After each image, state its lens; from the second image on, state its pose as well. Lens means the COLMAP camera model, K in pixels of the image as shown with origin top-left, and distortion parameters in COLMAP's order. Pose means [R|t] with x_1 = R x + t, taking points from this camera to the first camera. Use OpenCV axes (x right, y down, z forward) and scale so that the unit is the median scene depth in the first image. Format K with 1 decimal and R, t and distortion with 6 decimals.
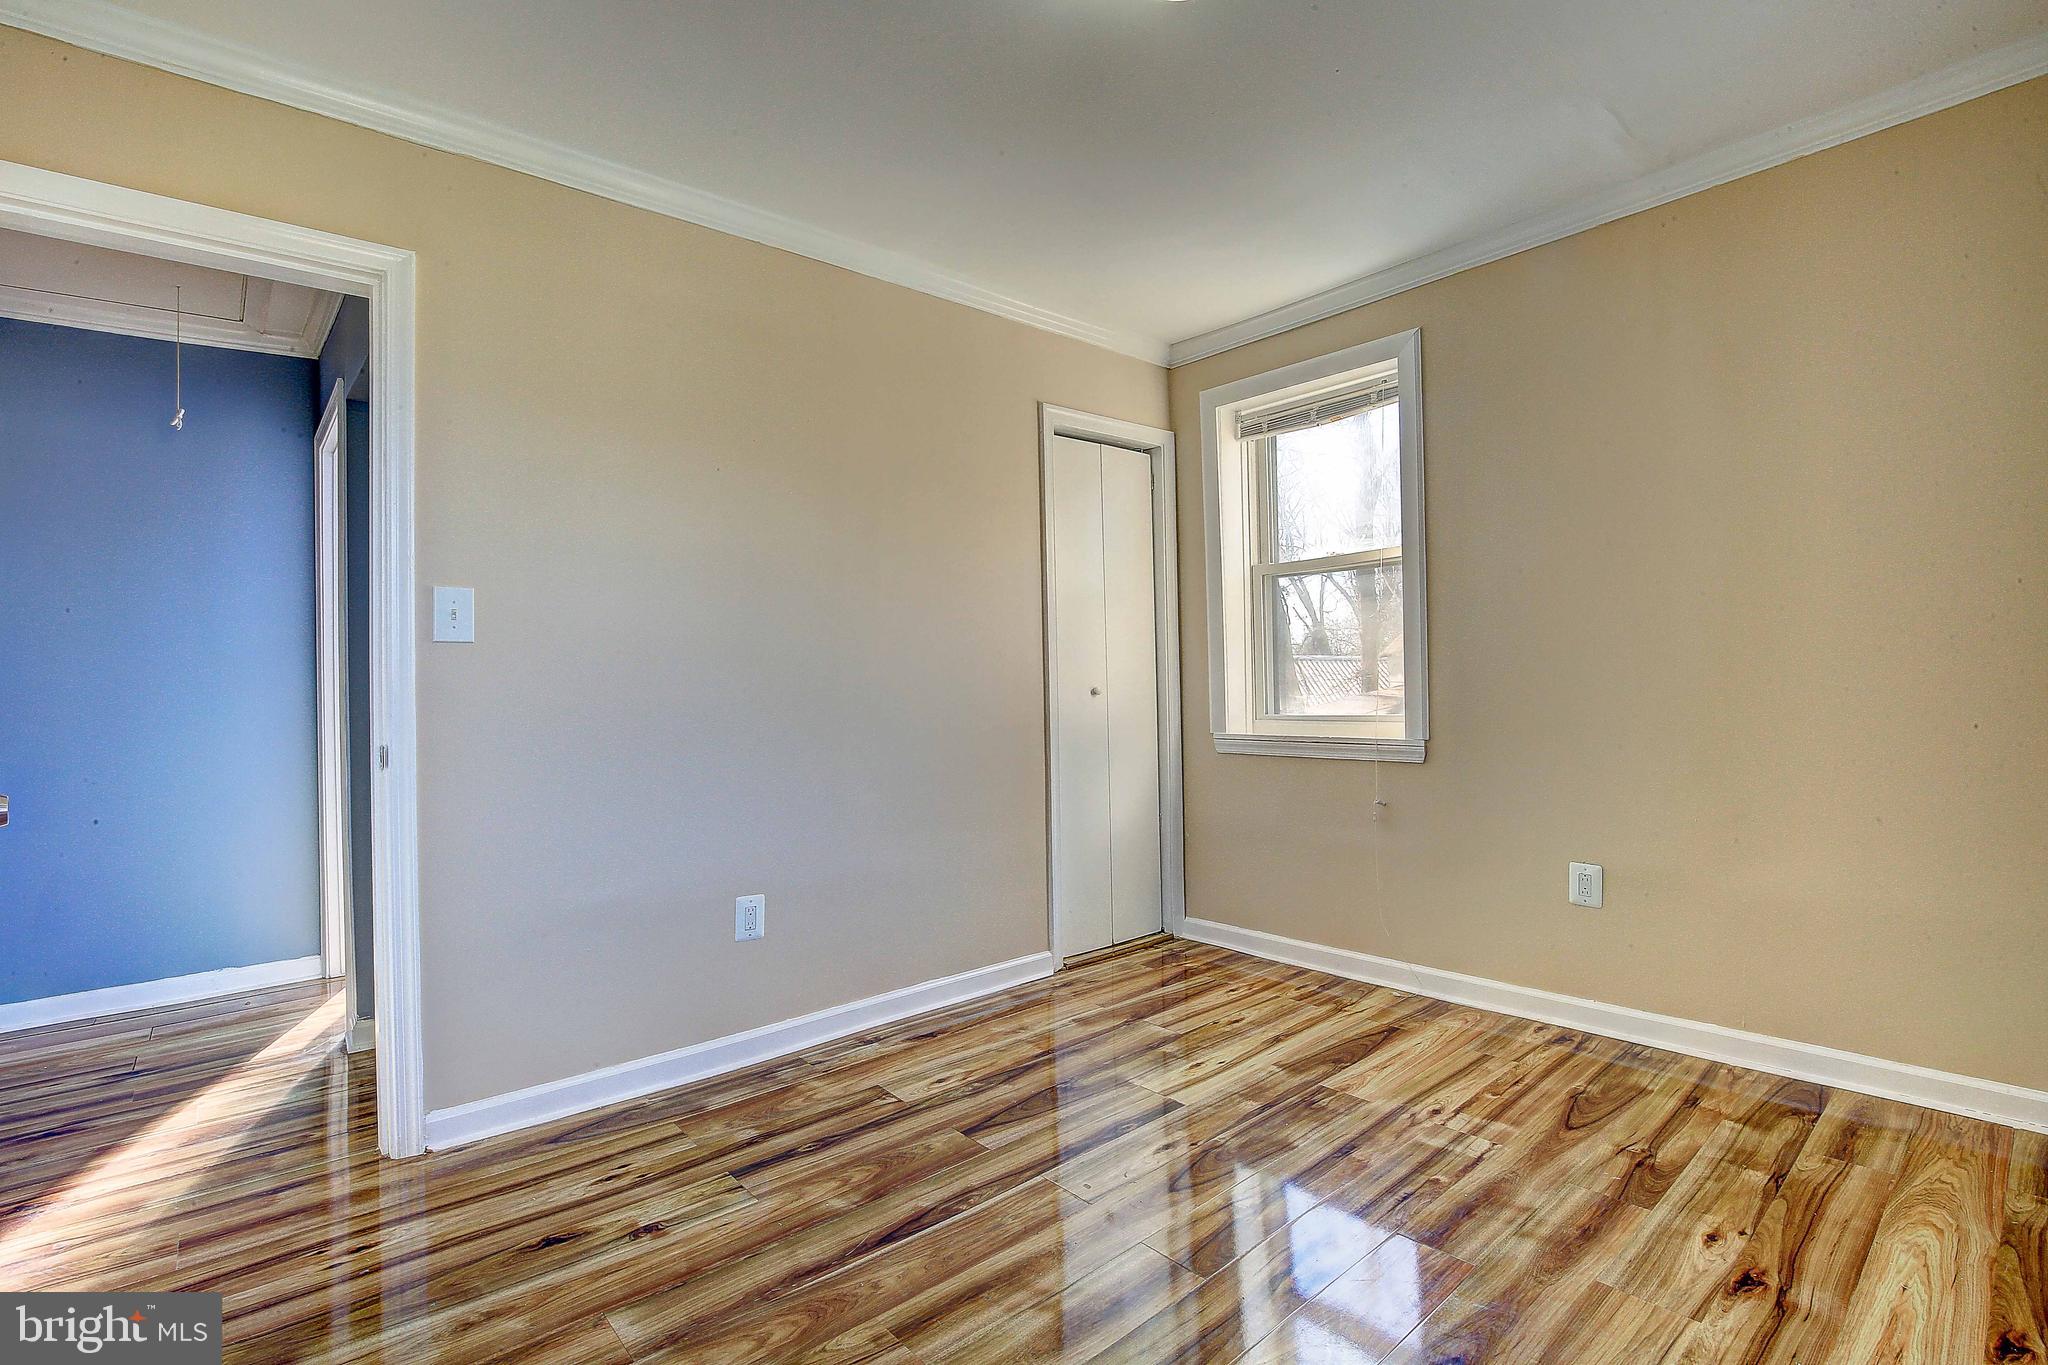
lens RADIAL K [[948.4, 0, 1006.4], [0, 948.4, 679.4], [0, 0, 1]] dist [-0.036439, 0.008787]
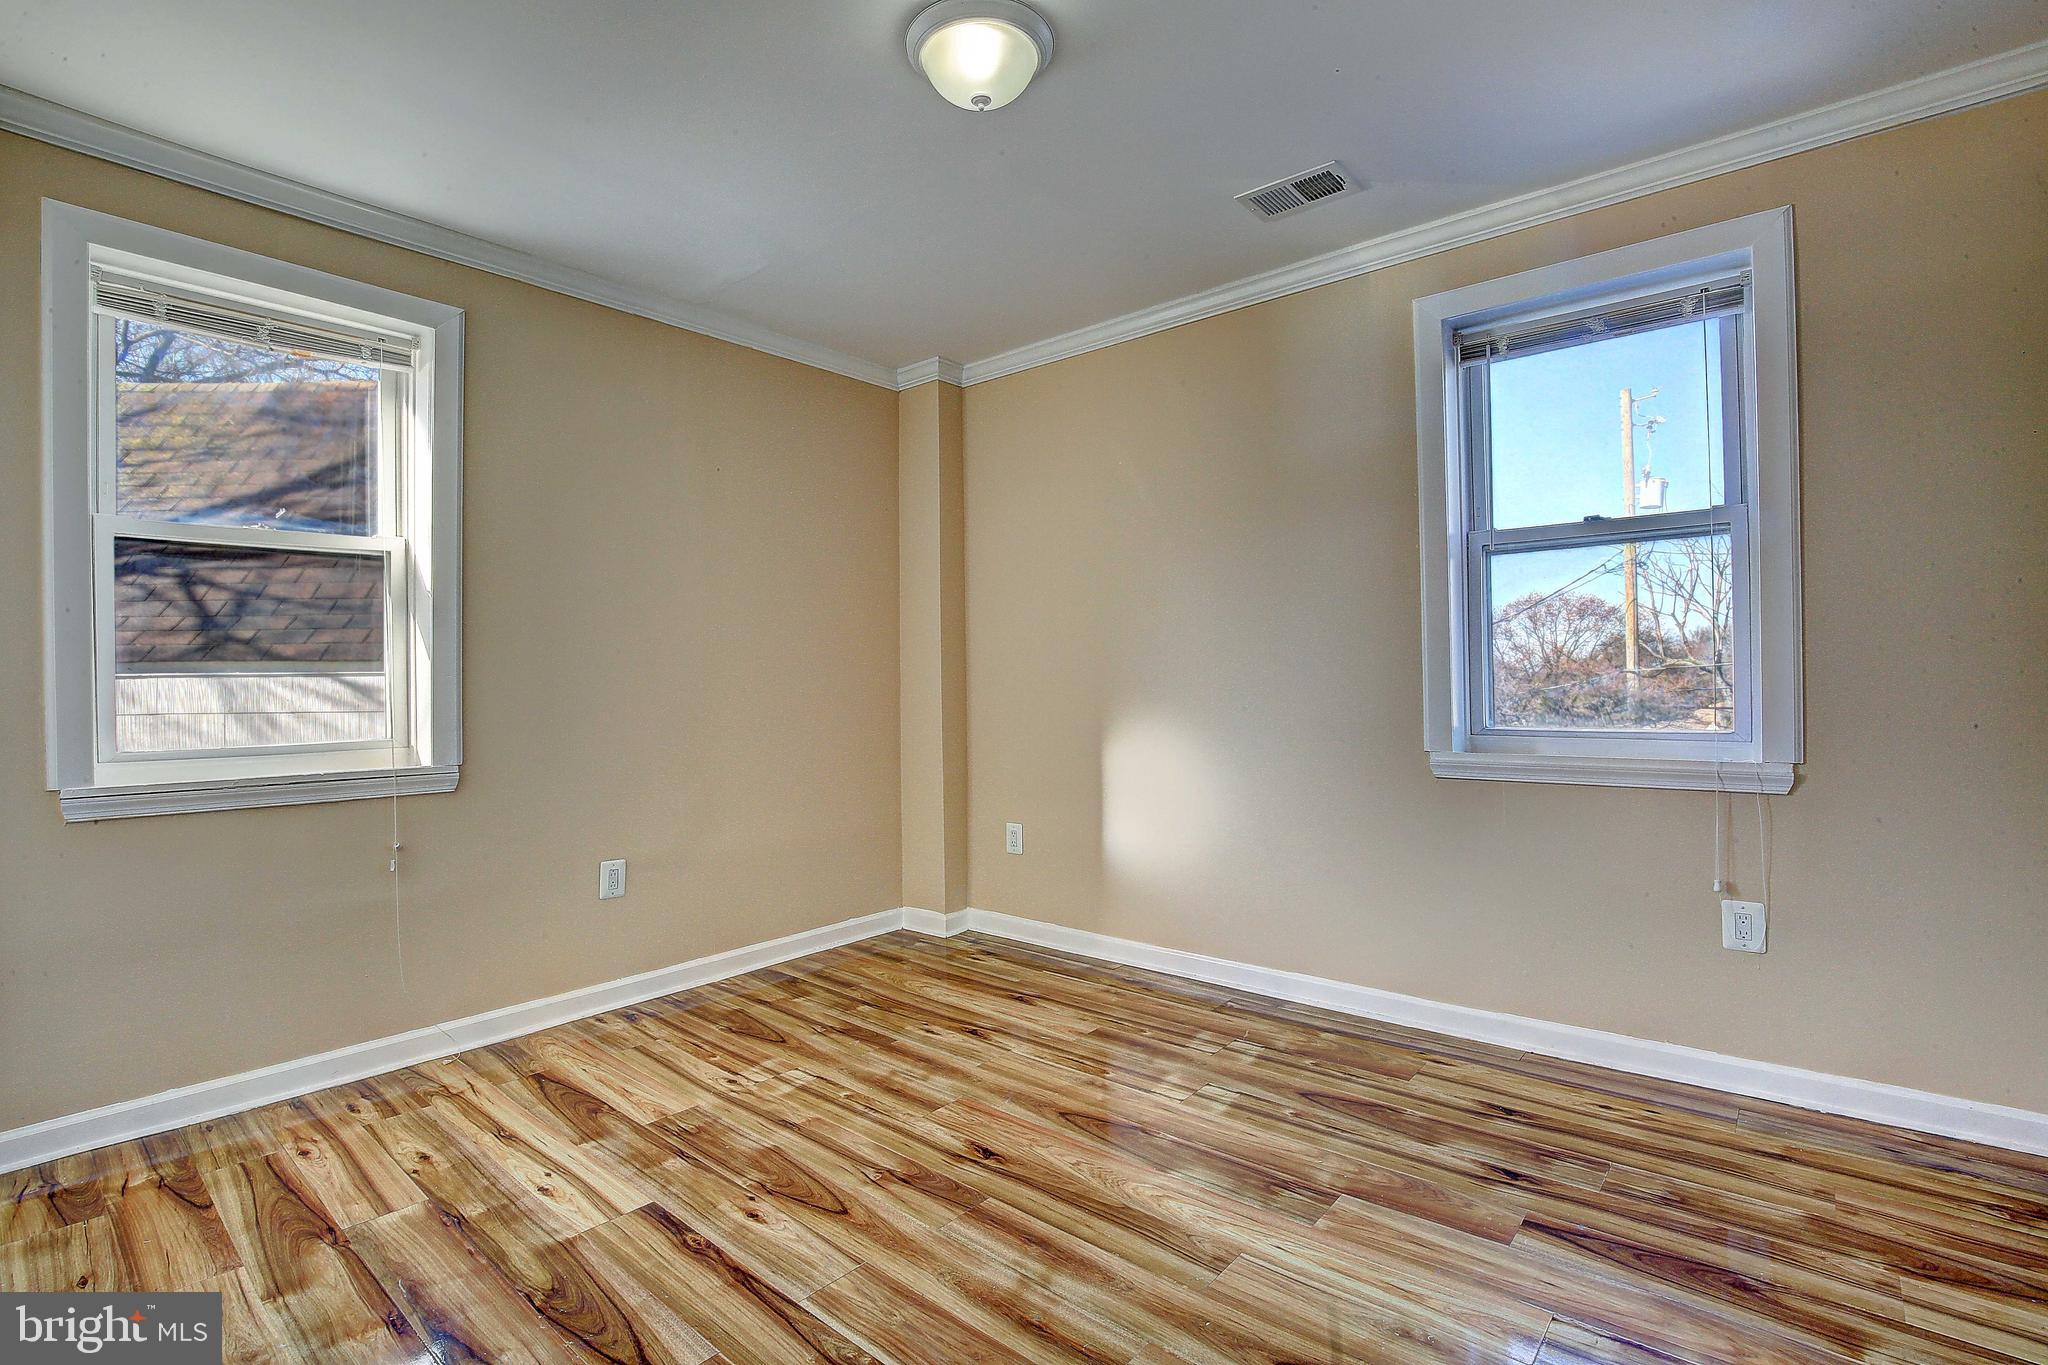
lens RADIAL K [[948.4, 0, 1006.4], [0, 948.4, 679.4], [0, 0, 1]] dist [-0.036439, 0.008787]
pose [[-0.146279, 0.030012, 0.988788, -0.634576], [0.014056, 0.999502, -0.028258, 0.019279], [-0.989144, 0.009764, -0.146628, 0.753383]]
